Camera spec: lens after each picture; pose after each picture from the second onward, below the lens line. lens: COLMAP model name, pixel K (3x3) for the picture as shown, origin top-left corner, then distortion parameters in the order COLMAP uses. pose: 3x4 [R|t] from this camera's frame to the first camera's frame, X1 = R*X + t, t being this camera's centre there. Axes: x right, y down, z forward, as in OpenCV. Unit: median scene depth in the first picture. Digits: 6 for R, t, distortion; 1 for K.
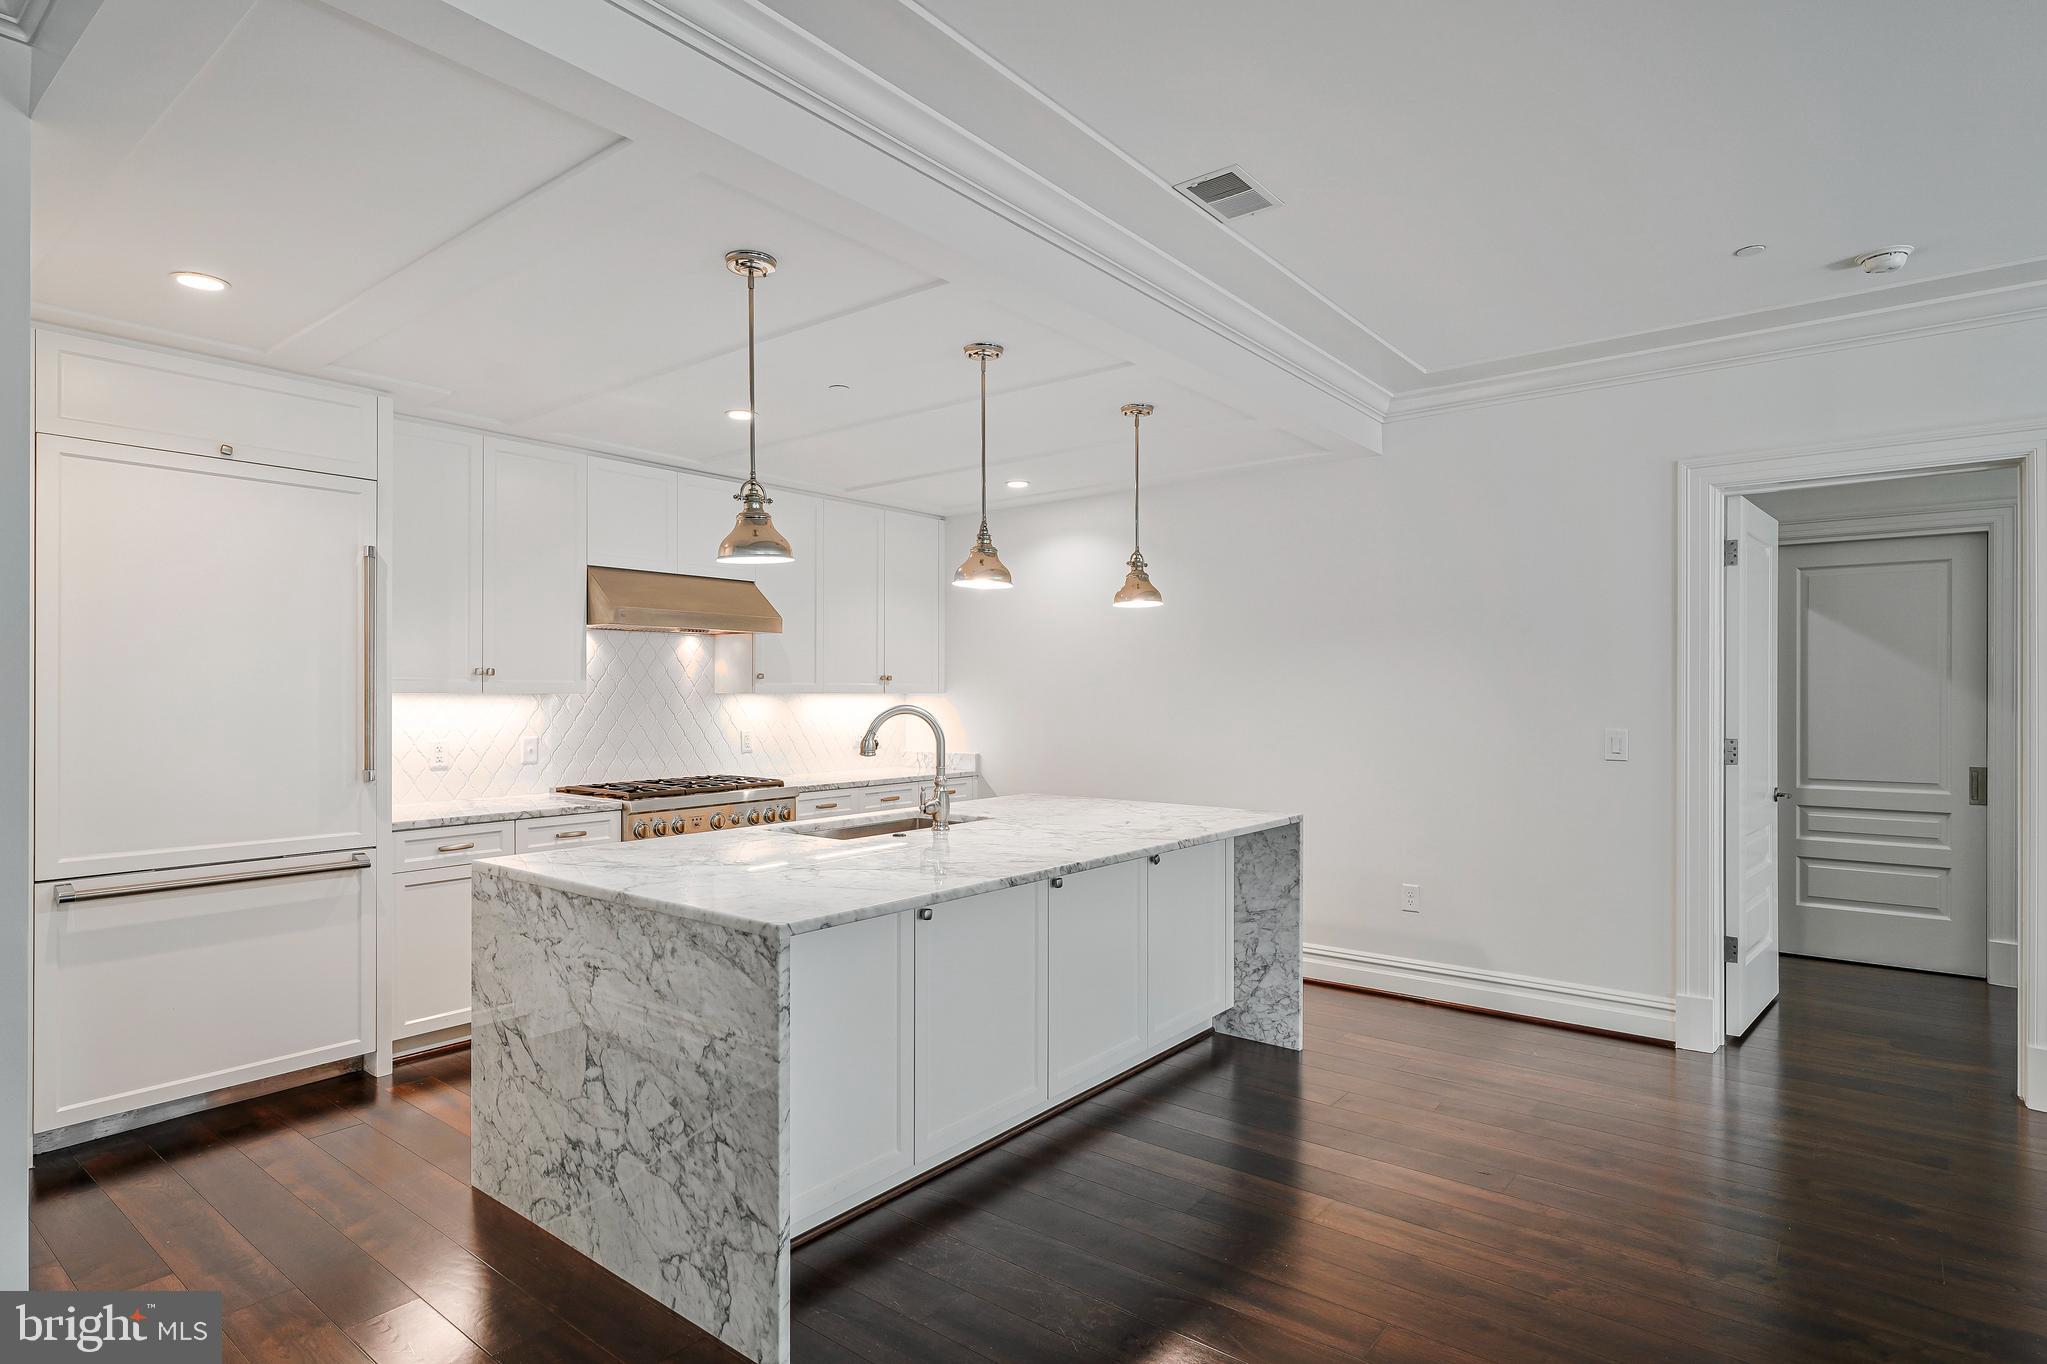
lens RADIAL K [[1070.9, 0, 1021.4], [0, 1070.9, 693.4], [0, 0, 1]] dist [-0.002368, -0.000250]
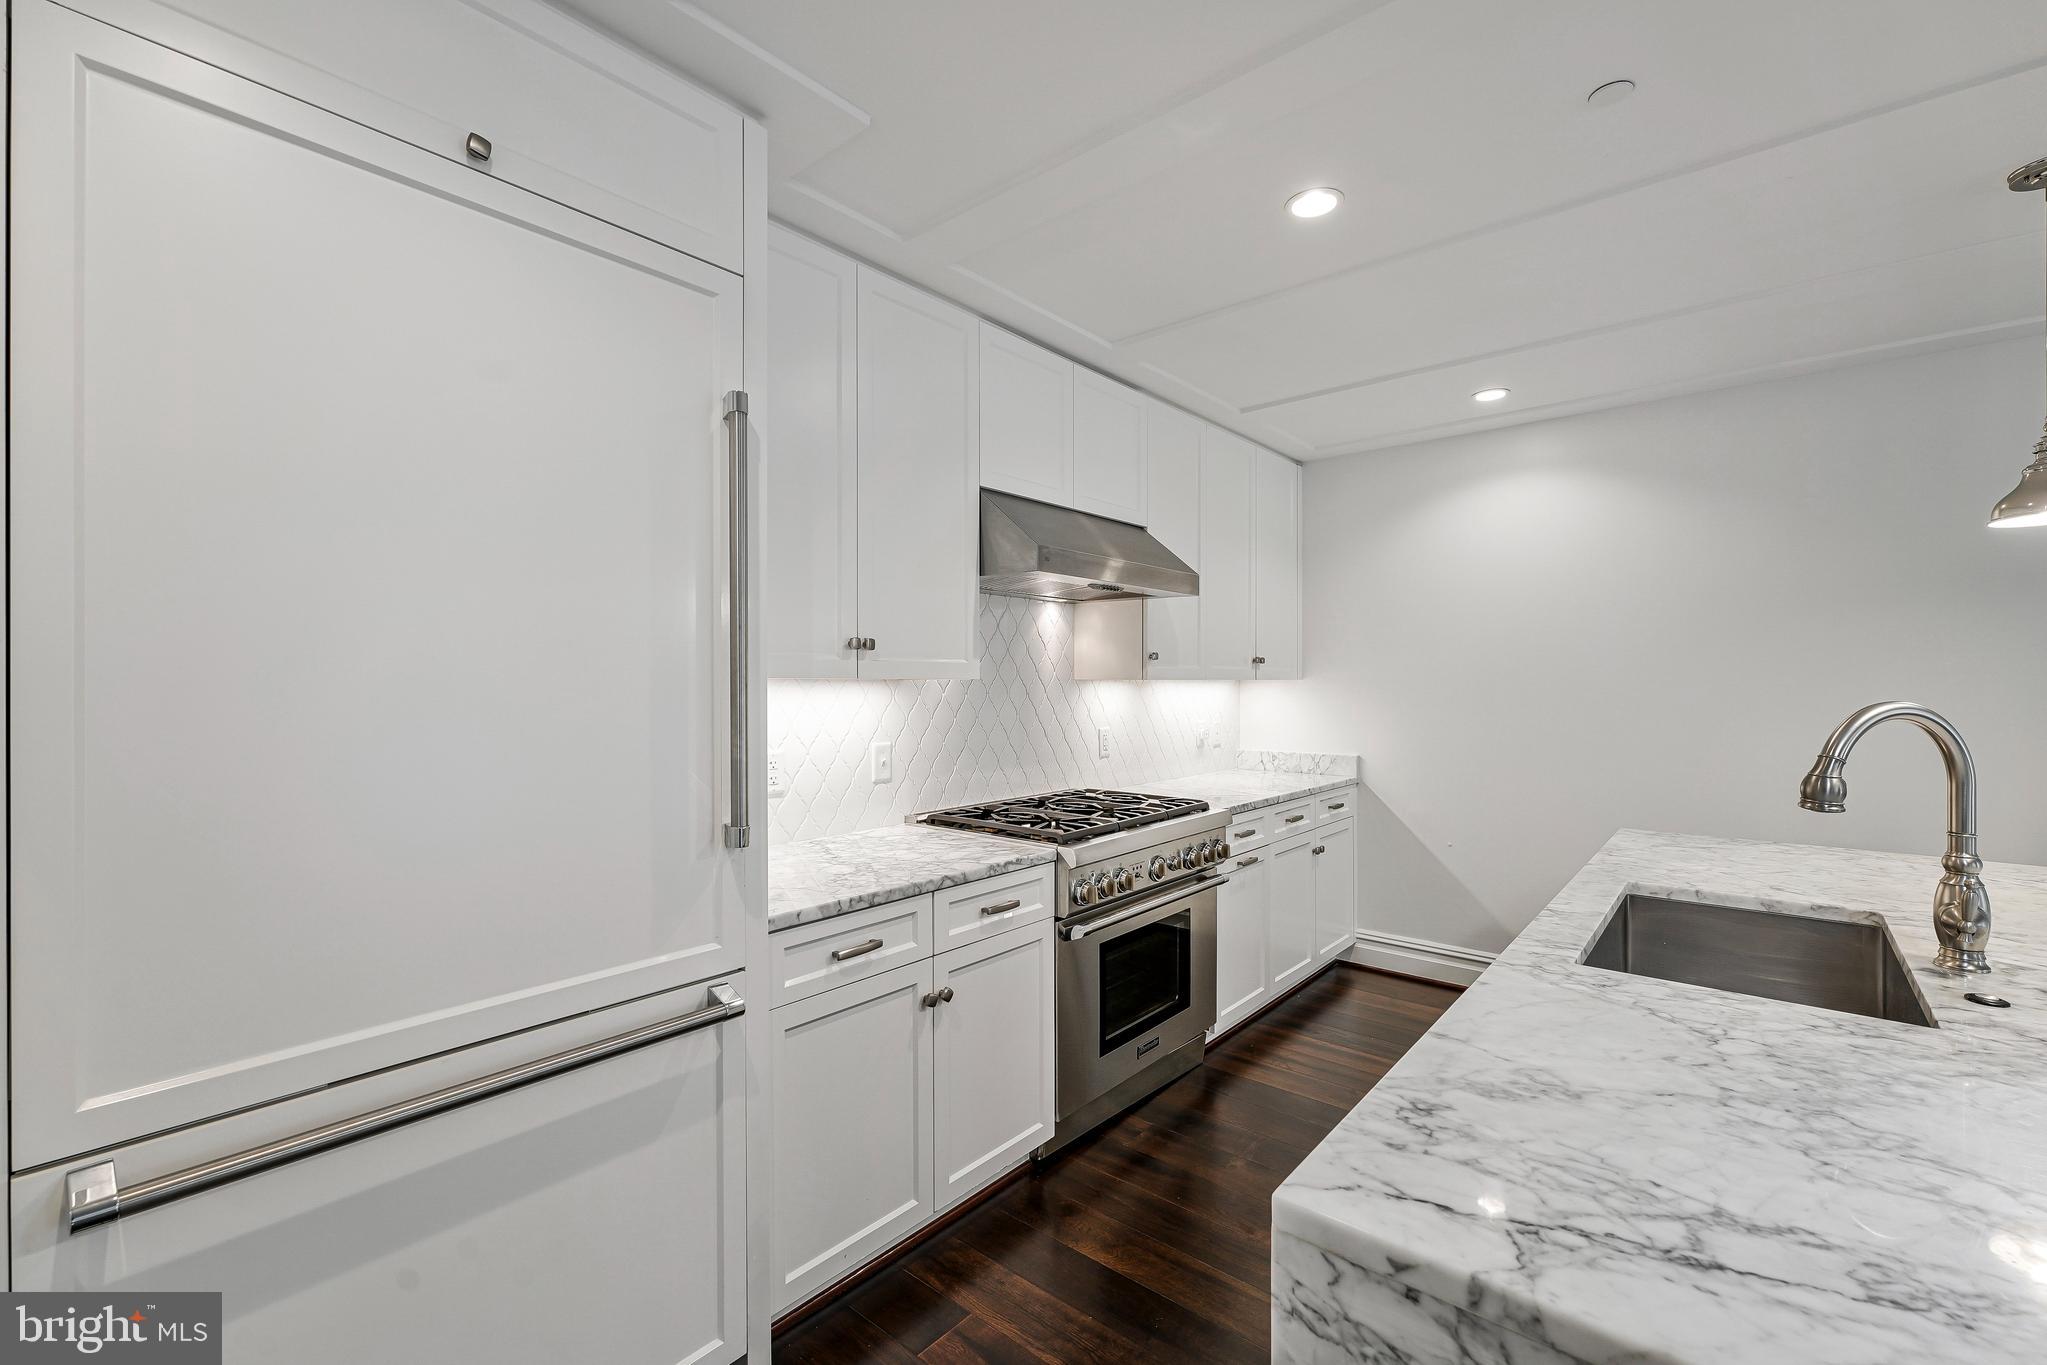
lens RADIAL K [[869.2, 0, 1019.7], [0, 869.2, 688.1], [0, 0, 1]] dist [-0.000529, -0.000211]
pose [[0.999412, 0.000435, -0.034292, -0.410756], [-0.000185, 0.999973, 0.007305, 0.001770], [0.034294, -0.007294, 0.999385, 0.522434]]
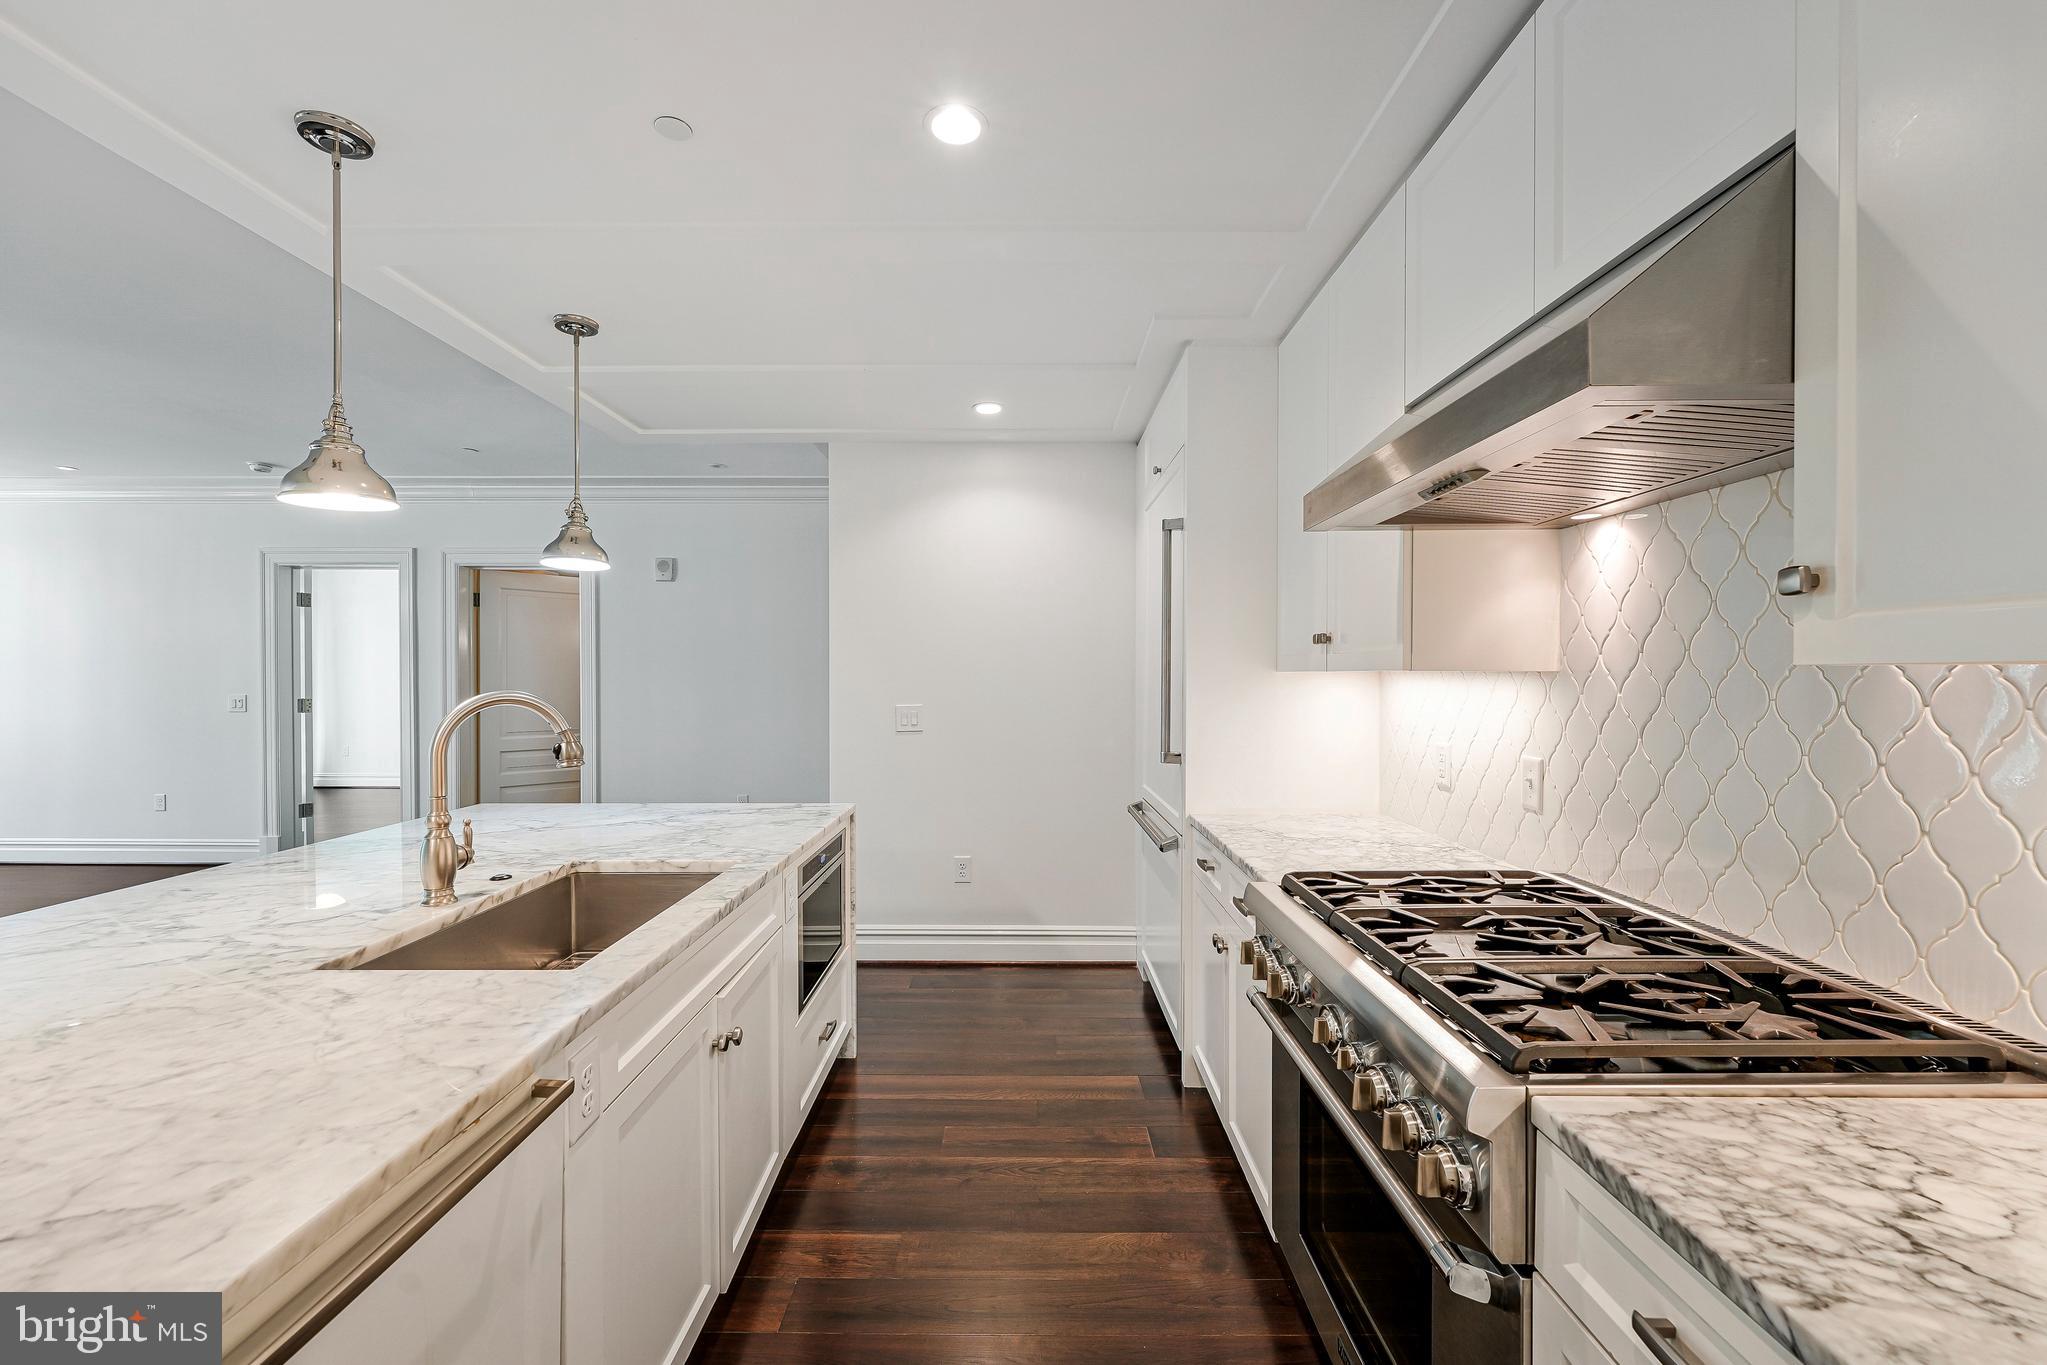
lens RADIAL K [[826.7, 0, 1023.5], [0, 826.7, 682.5], [0, 0, 1]] dist [-0.003041, 0.000488]
pose [[-0.784852, 0.007245, -0.619640, -0.040324], [0.002858, 0.999963, 0.008072, 0.002456], [0.619676, 0.004564, -0.784844, 1.345630]]
